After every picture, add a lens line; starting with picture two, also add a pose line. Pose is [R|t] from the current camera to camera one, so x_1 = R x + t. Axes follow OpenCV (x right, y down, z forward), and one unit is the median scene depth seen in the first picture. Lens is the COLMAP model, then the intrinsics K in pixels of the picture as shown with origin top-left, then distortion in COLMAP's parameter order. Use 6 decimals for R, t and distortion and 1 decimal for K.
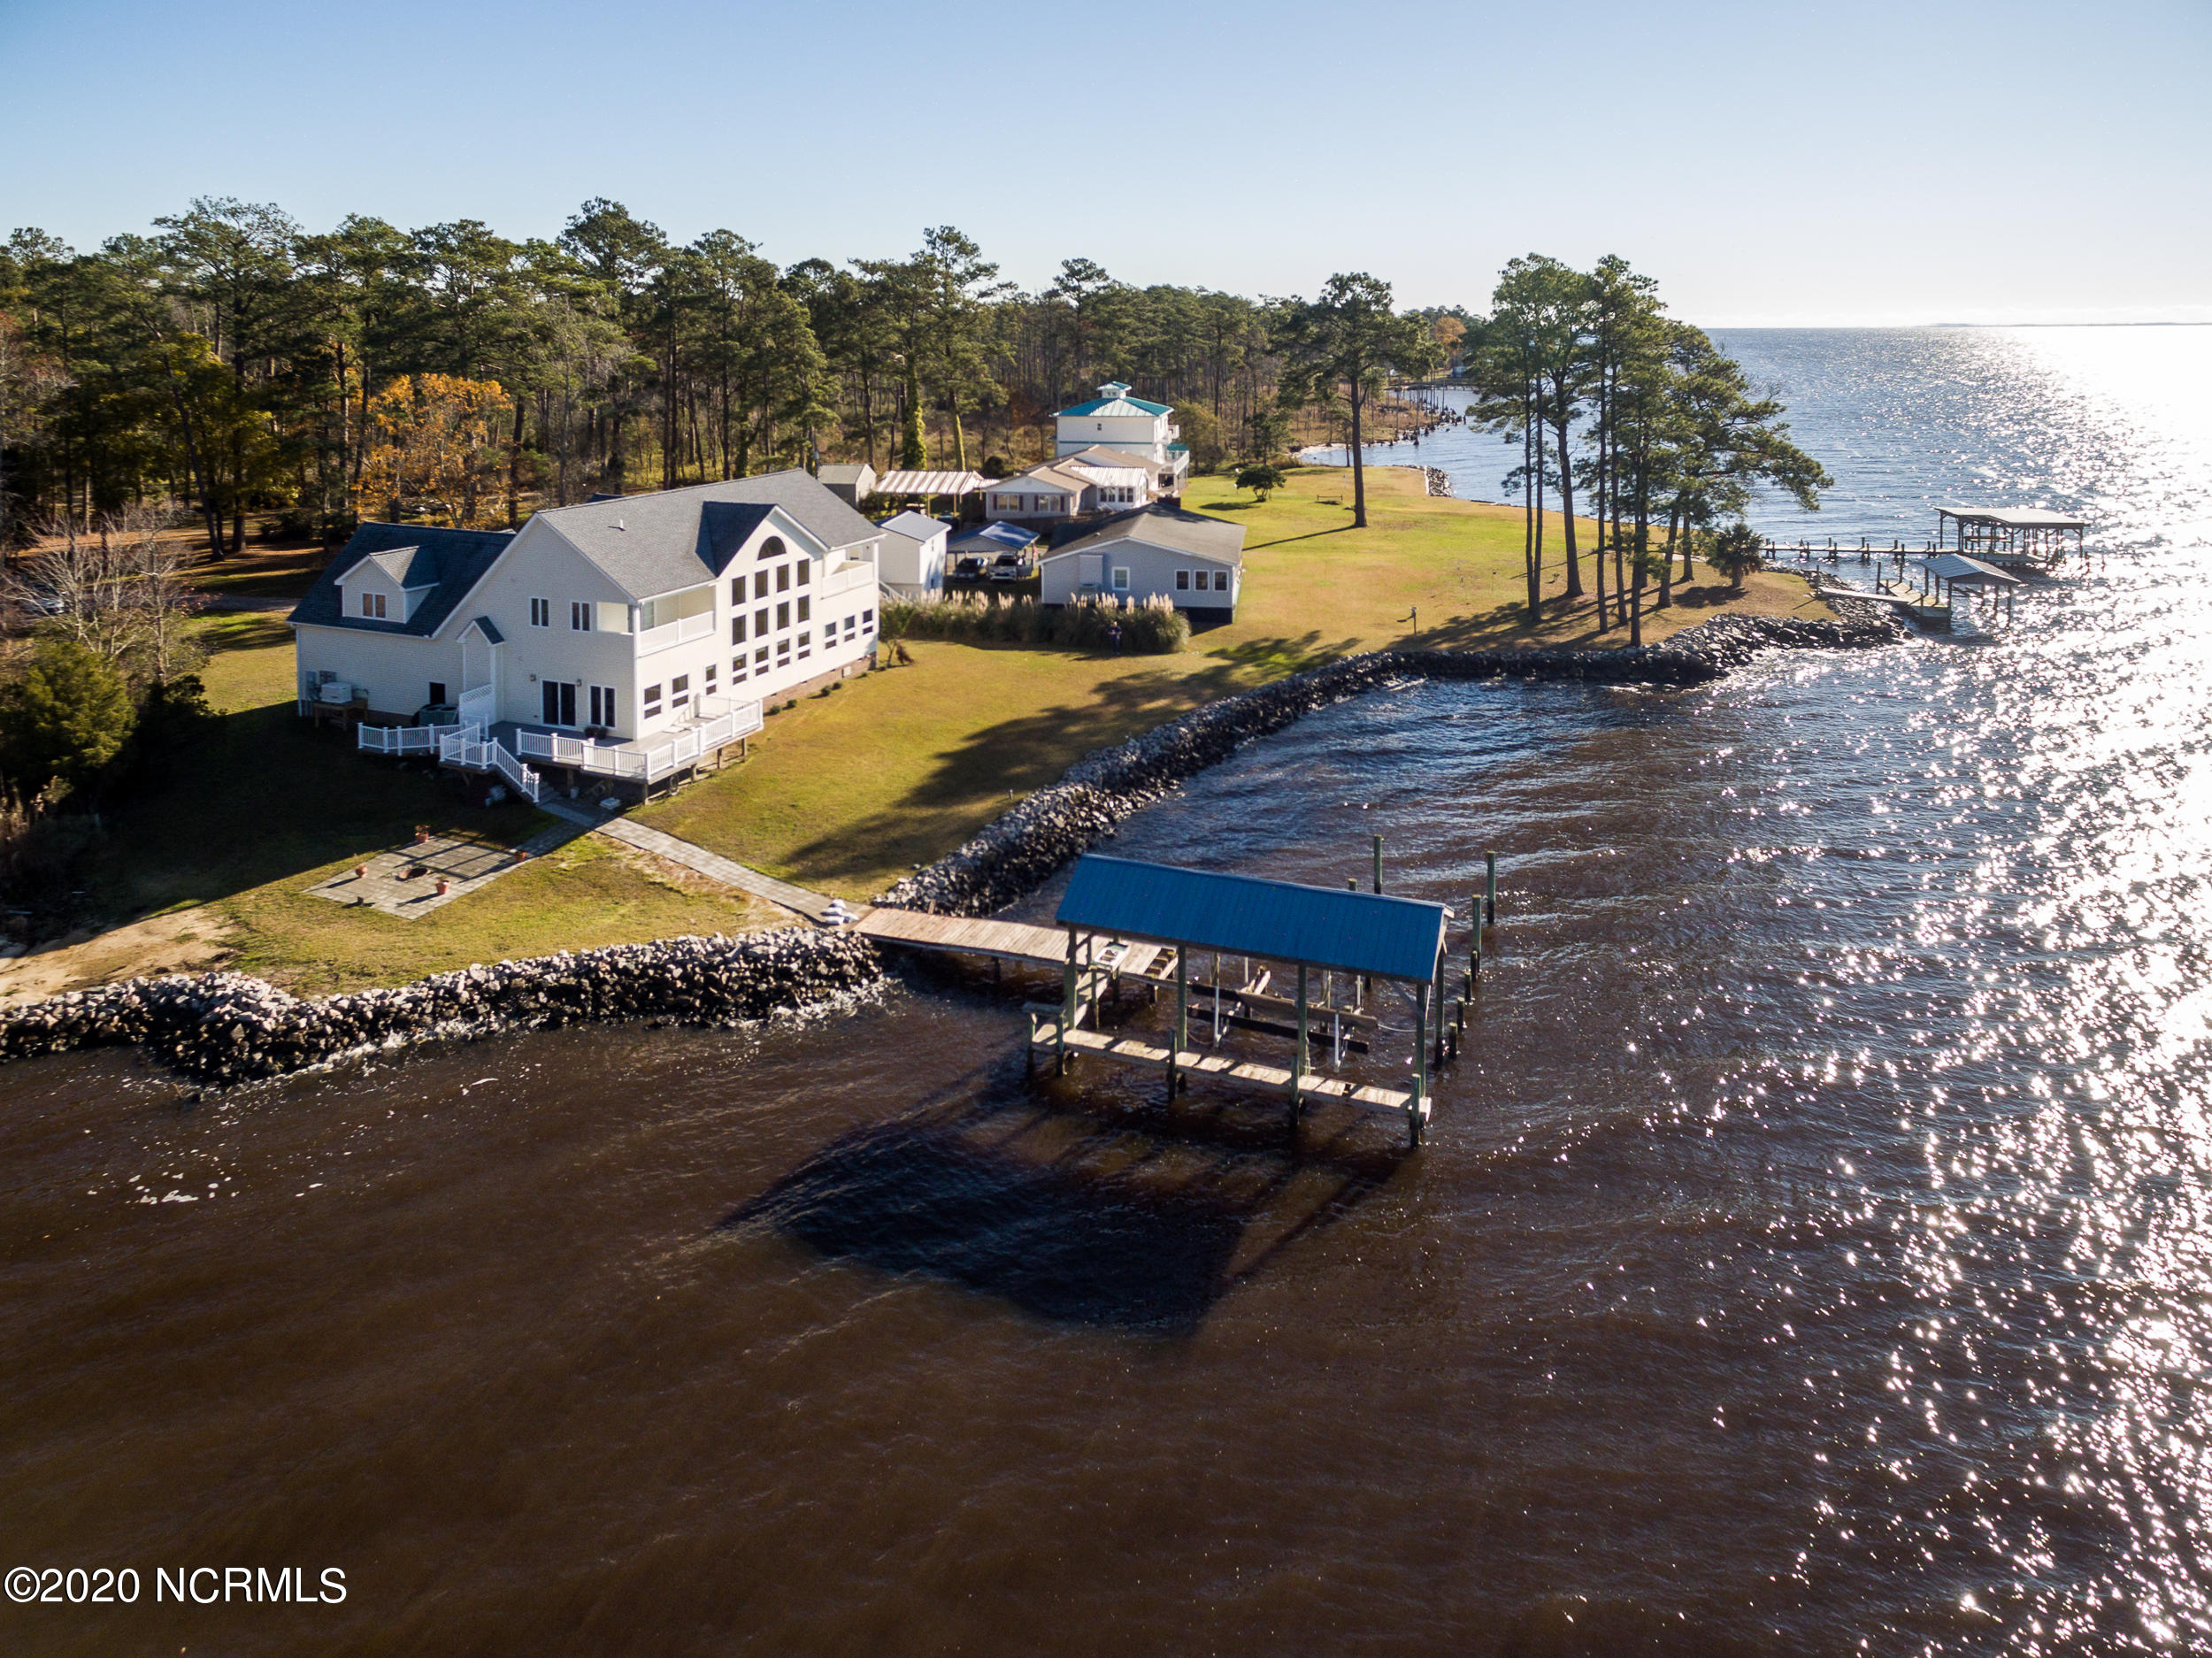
lens RADIAL K [[1375.8, 0, 1113.2], [0, 1375.8, 321.0], [0, 0, 1]] dist [0.000120, 0.004752]
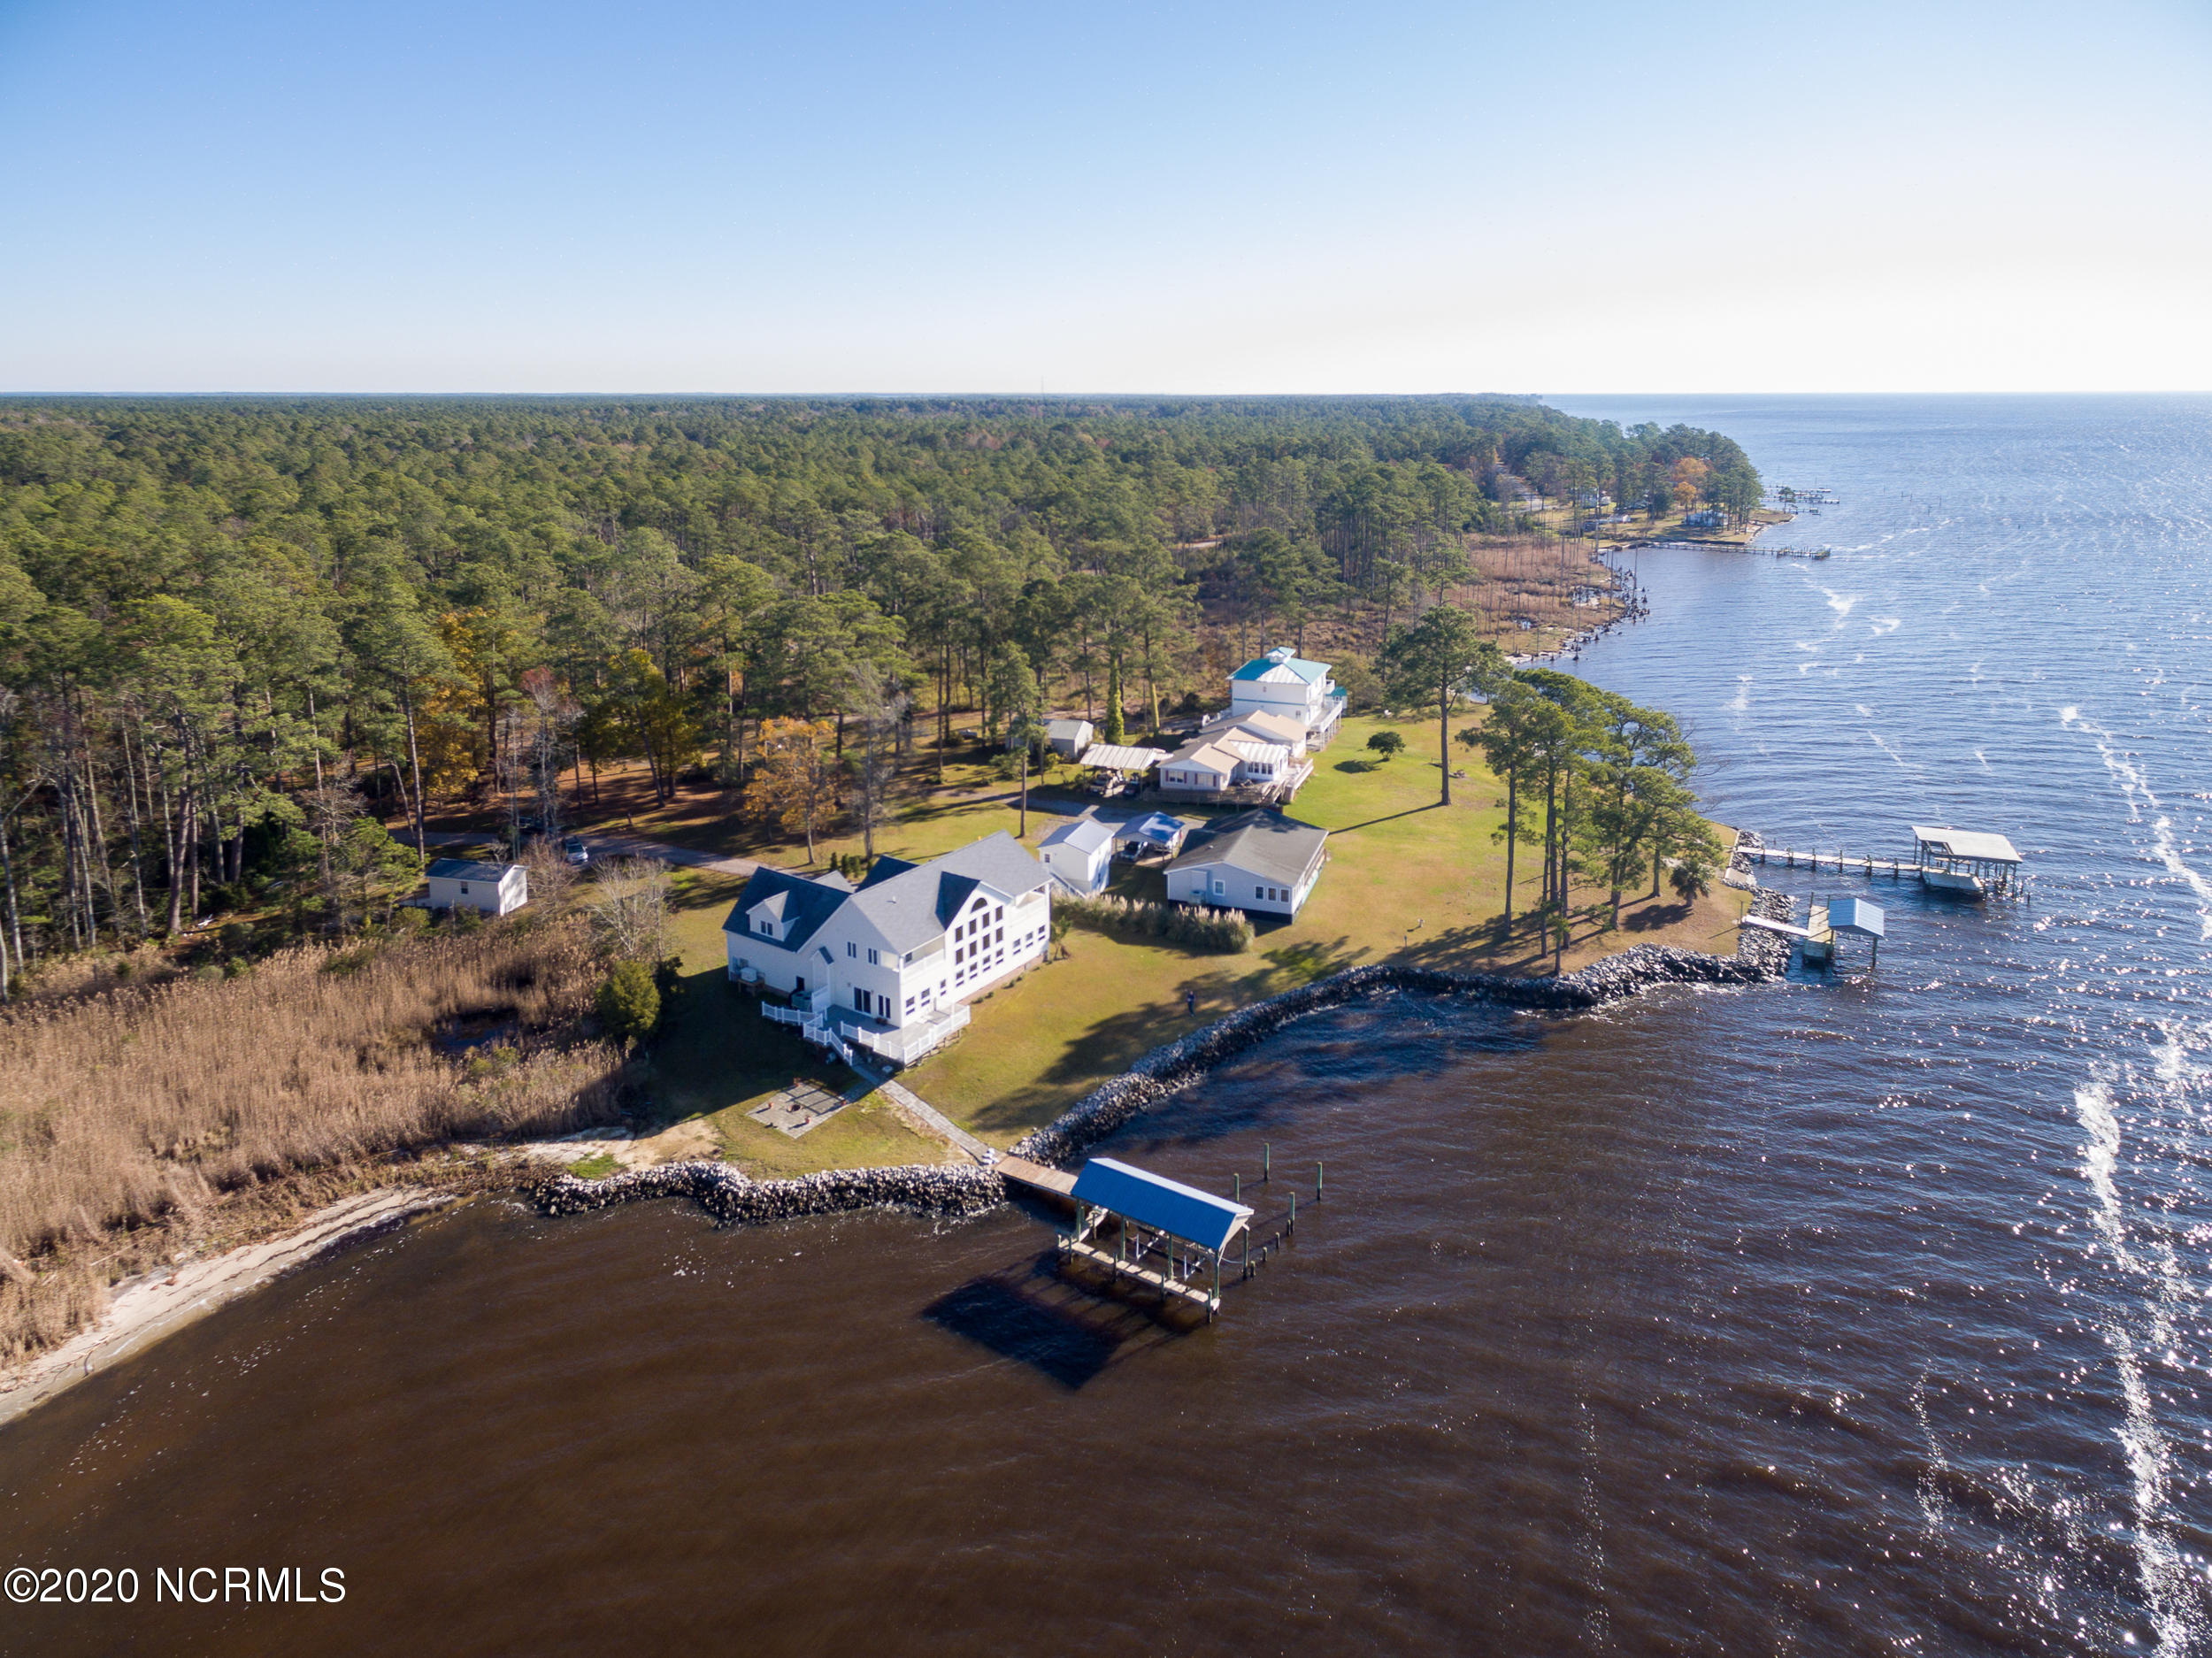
lens RADIAL K [[1335.1, 0, 1111.7], [0, 1335.1, 516.3], [0, 0, 1]] dist [0.006069, 0.004012]
pose [[0.977911, 0.013281, -0.208600, 0.265837], [0.005945, 0.995808, 0.091270, -0.489629], [0.208938, -0.090494, 0.973733, -0.566029]]
